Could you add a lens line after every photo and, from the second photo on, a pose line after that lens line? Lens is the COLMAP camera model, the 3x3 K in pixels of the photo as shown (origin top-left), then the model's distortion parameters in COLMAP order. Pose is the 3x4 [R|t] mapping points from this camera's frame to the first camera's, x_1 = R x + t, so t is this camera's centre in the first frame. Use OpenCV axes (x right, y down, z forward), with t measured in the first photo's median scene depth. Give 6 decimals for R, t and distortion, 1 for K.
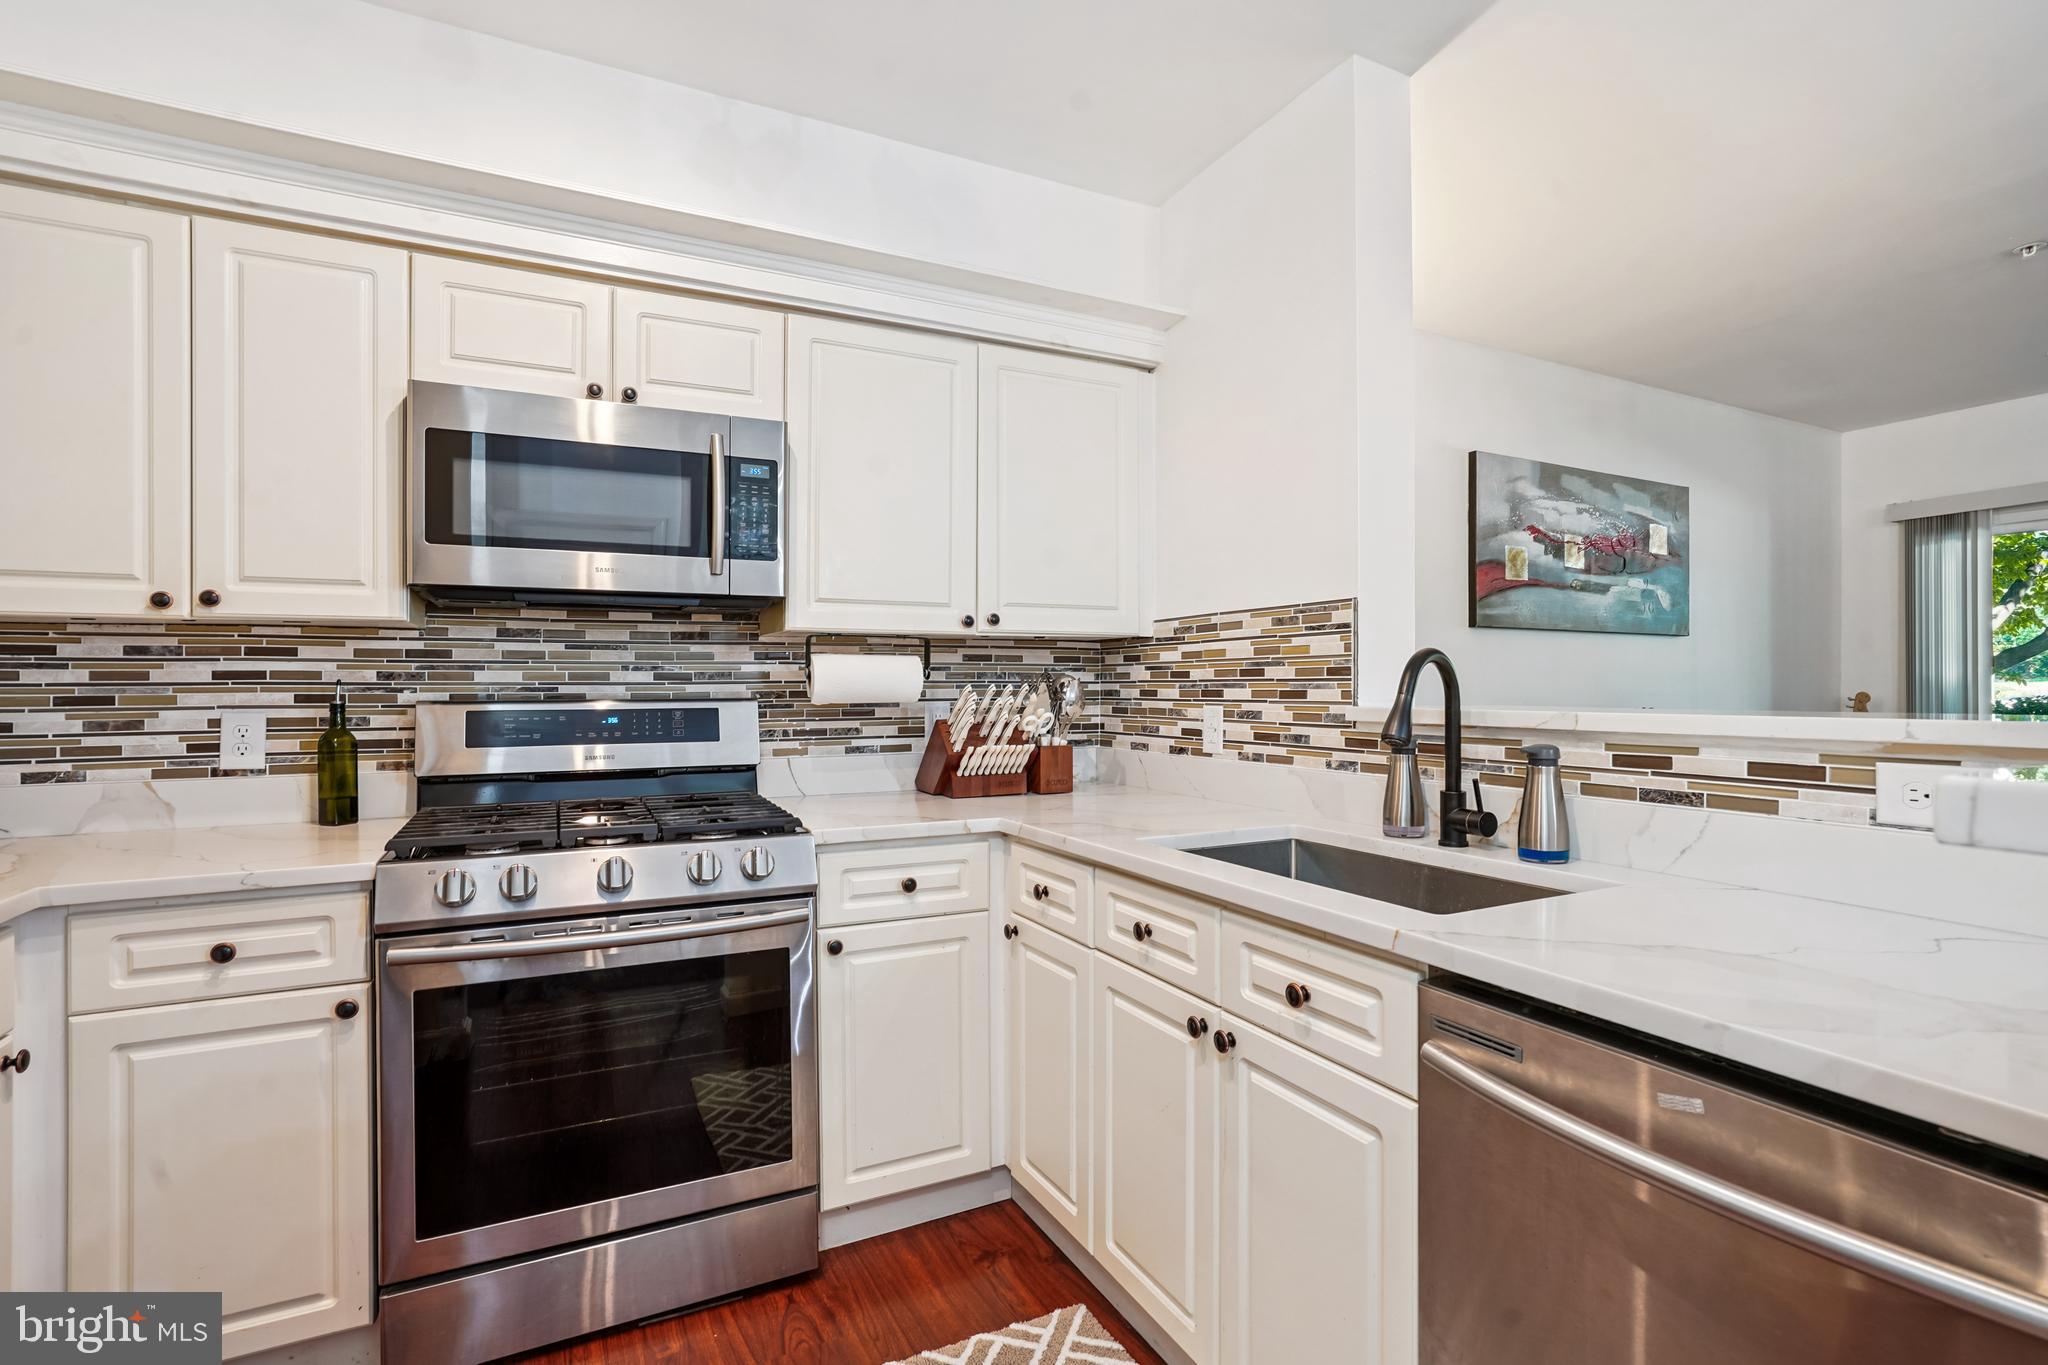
lens RADIAL K [[953.8, 0, 1009.7], [0, 953.8, 673.1], [0, 0, 1]] dist [-0.042081, 0.019317]
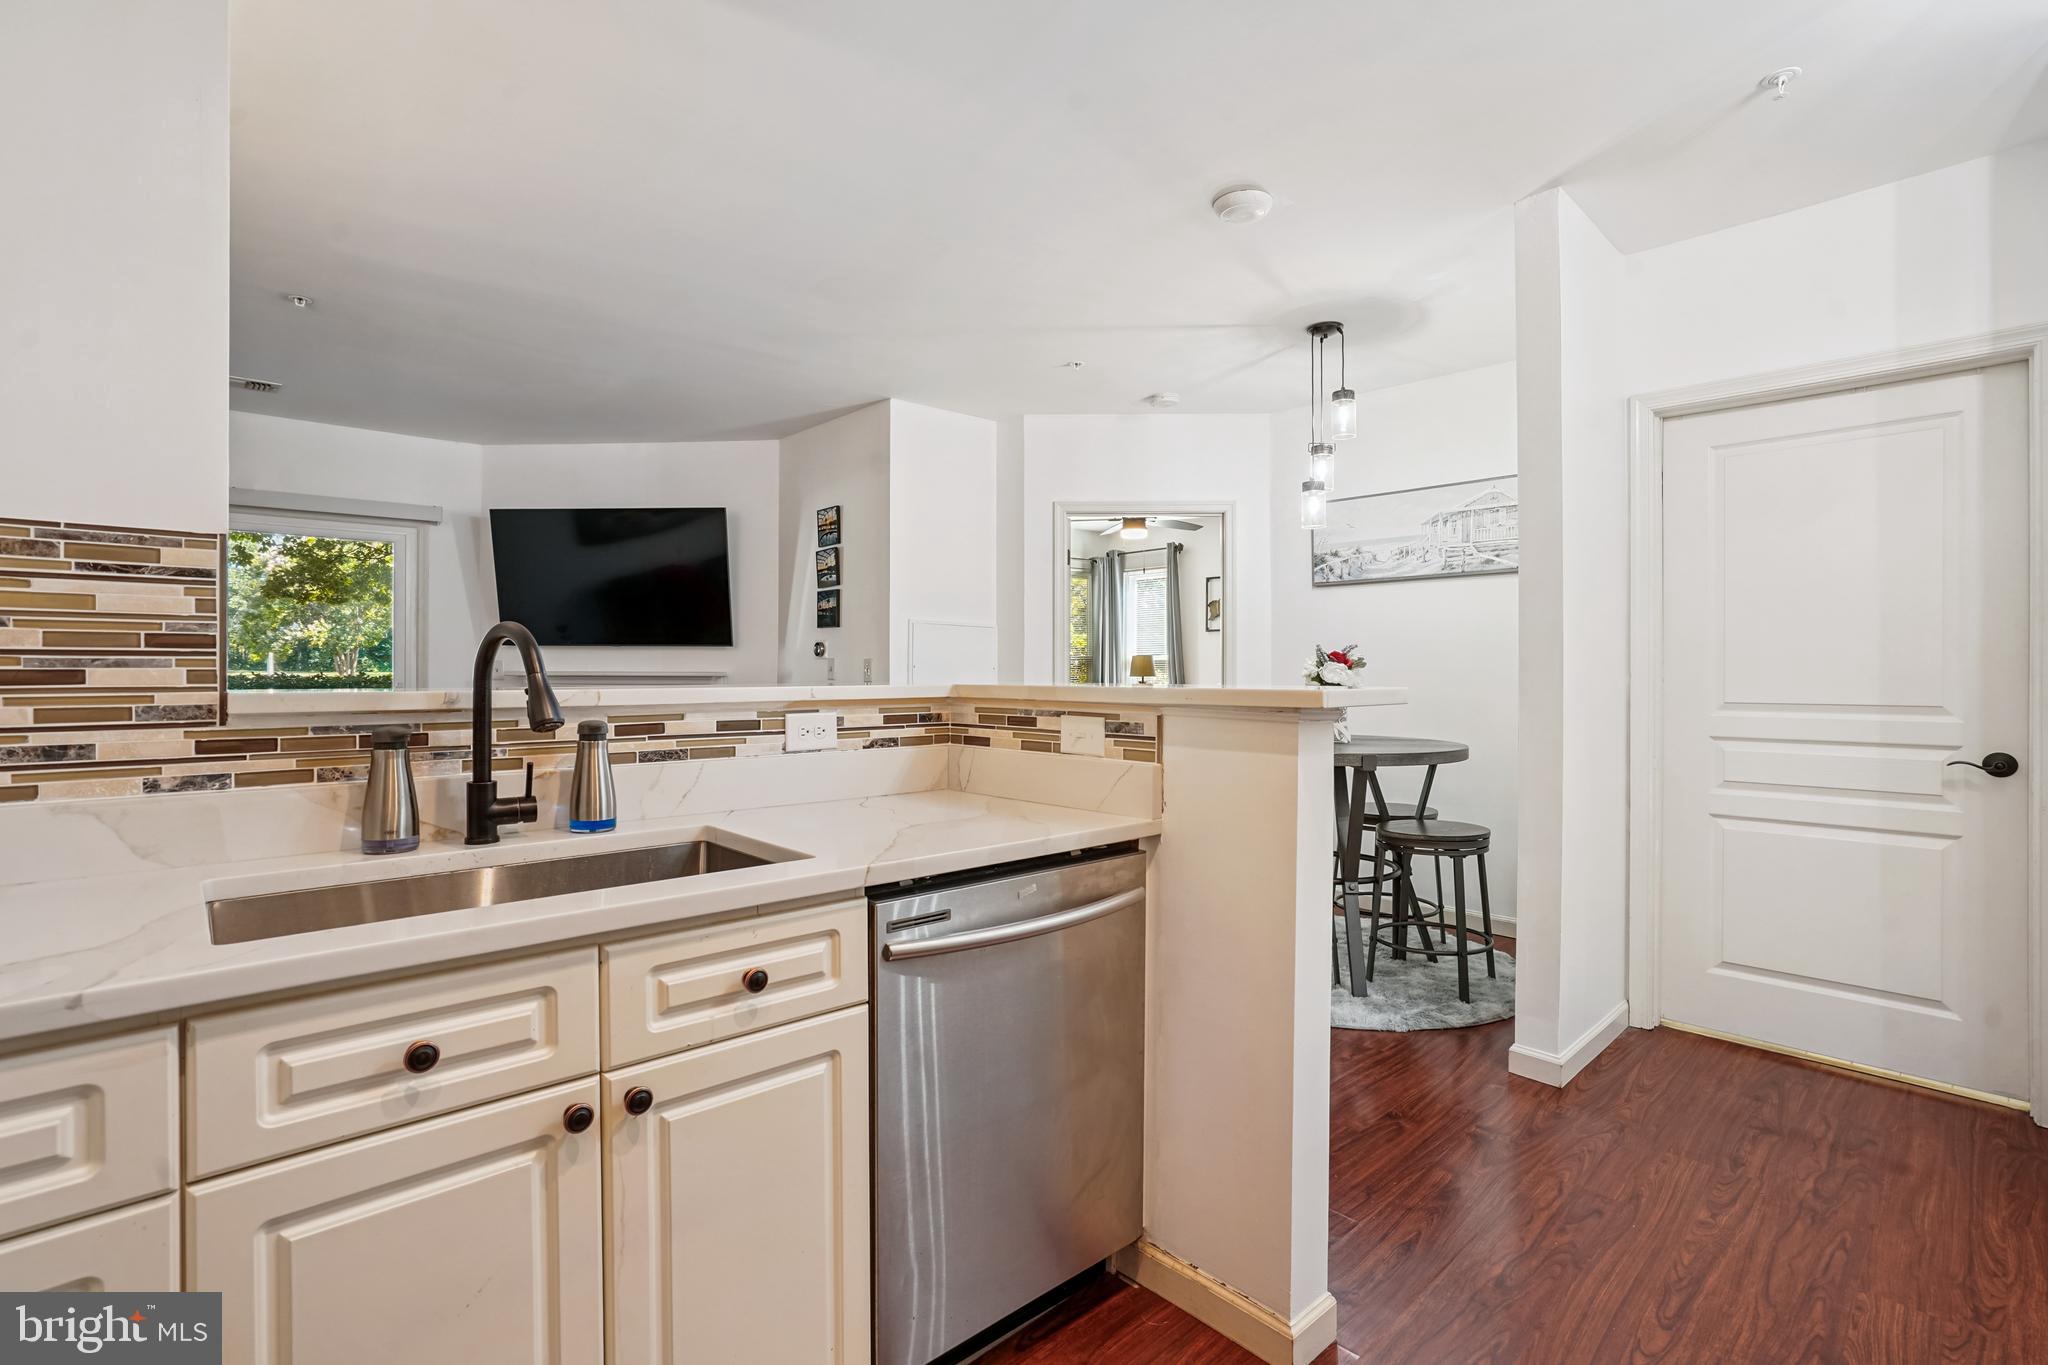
lens RADIAL K [[953.8, 0, 1015.9], [0, 953.8, 674.8], [0, 0, 1]] dist [-0.042081, 0.019317]
pose [[-0.279979, -0.005095, 0.959992, -0.409166], [-0.015315, 0.999882, 0.000840, 0.011386], [-0.959884, -0.014467, -0.280025, 0.588555]]
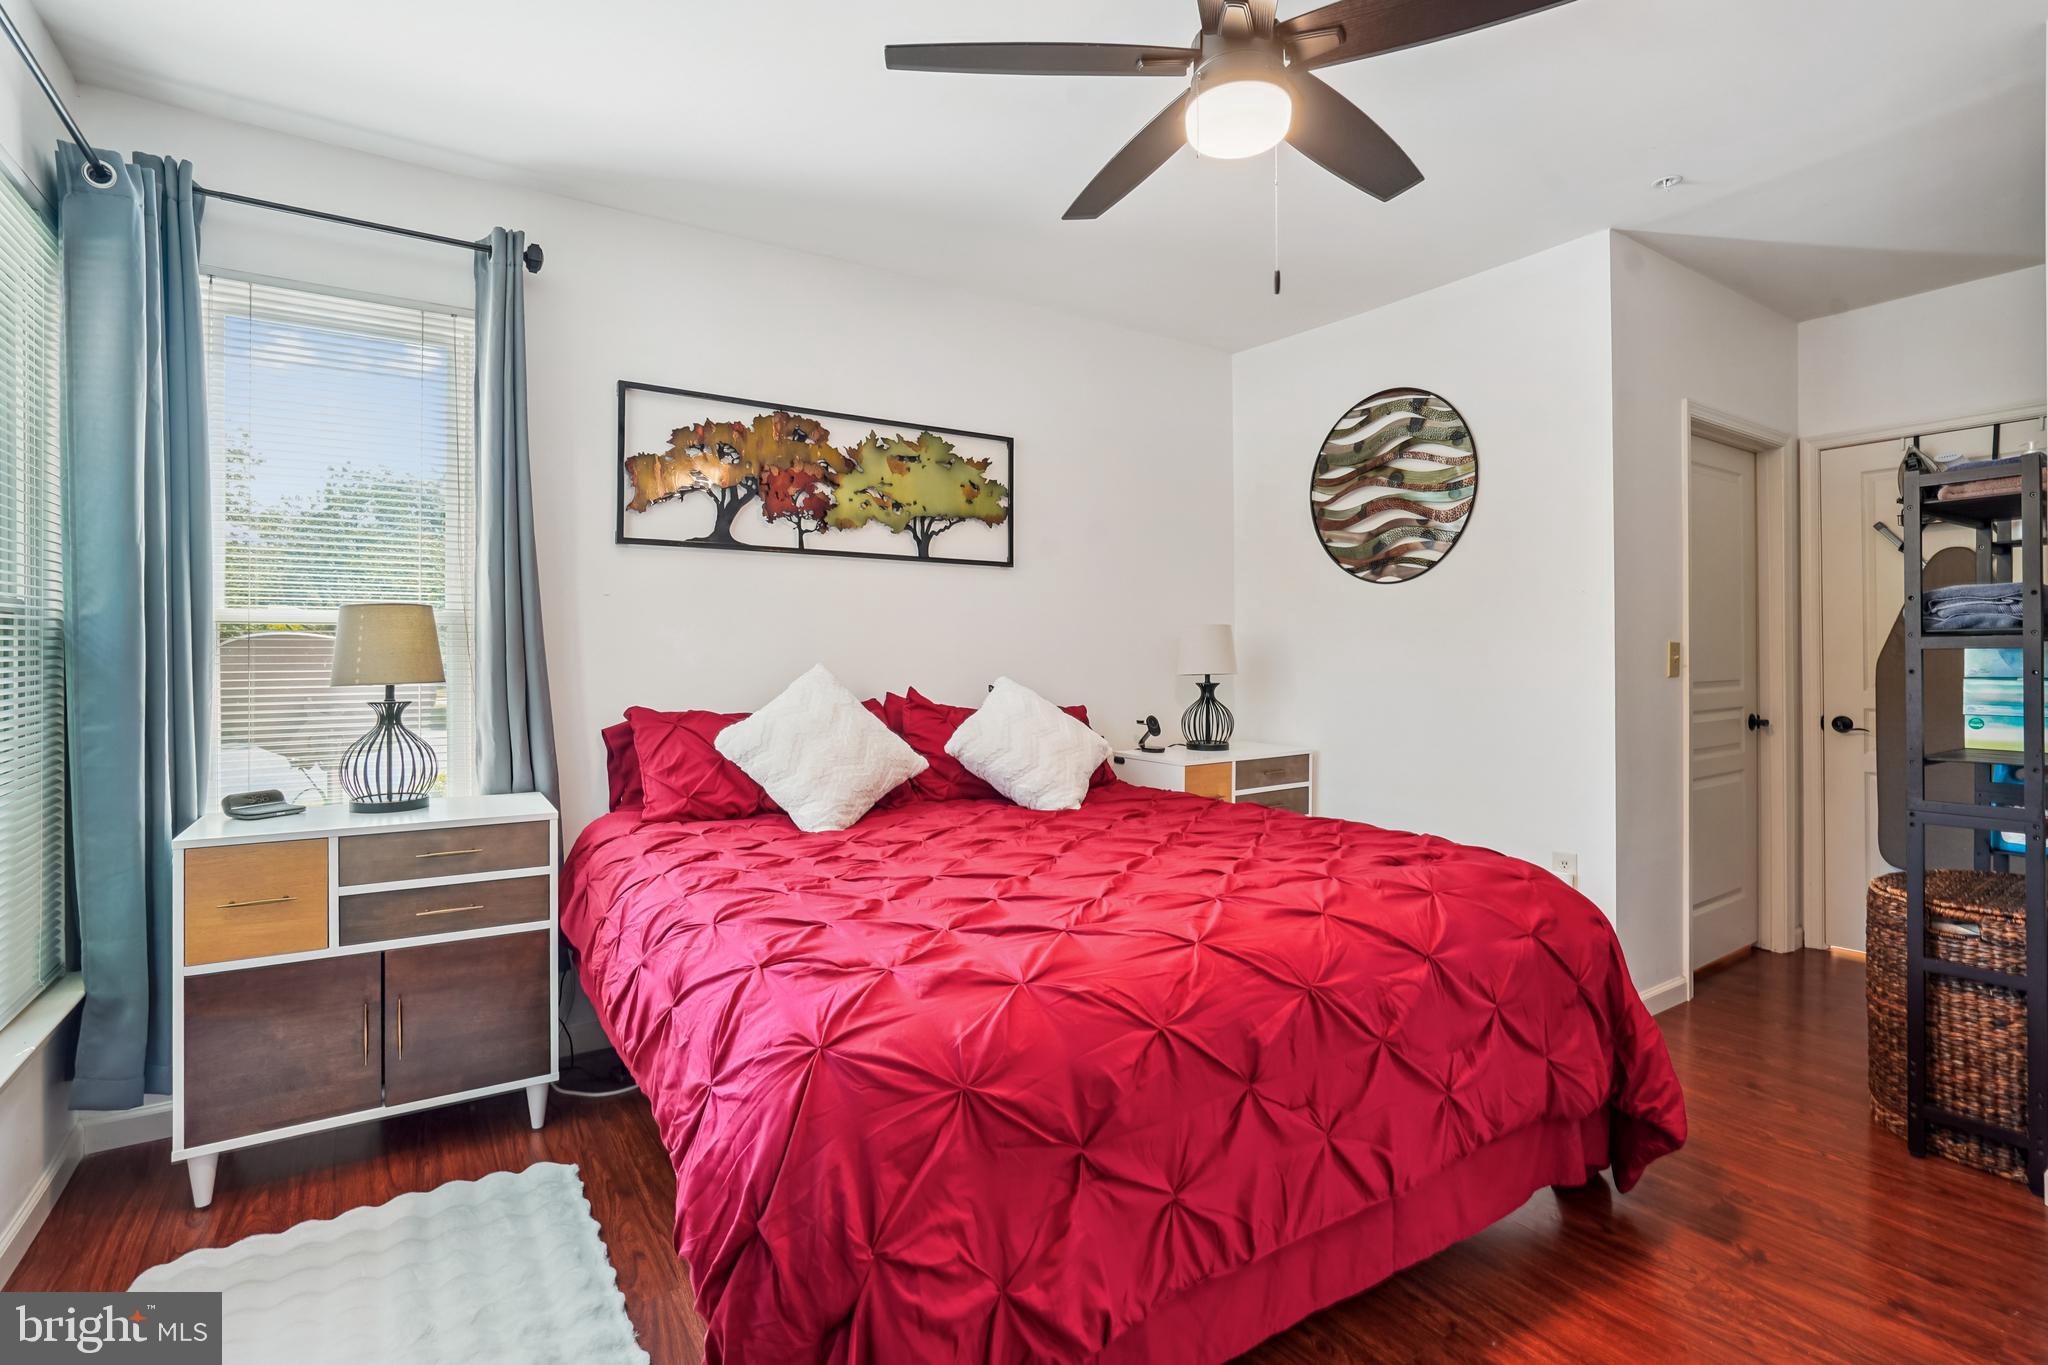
lens RADIAL K [[953.8, 0, 1018.9], [0, 953.8, 665.6], [0, 0, 1]] dist [-0.042081, 0.019317]
pose [[-0.992630, 0.002164, -0.121165, 2.800941], [0.002775, 0.999984, -0.004870, -0.001357], [0.121152, -0.005171, -0.992620, 0.078378]]
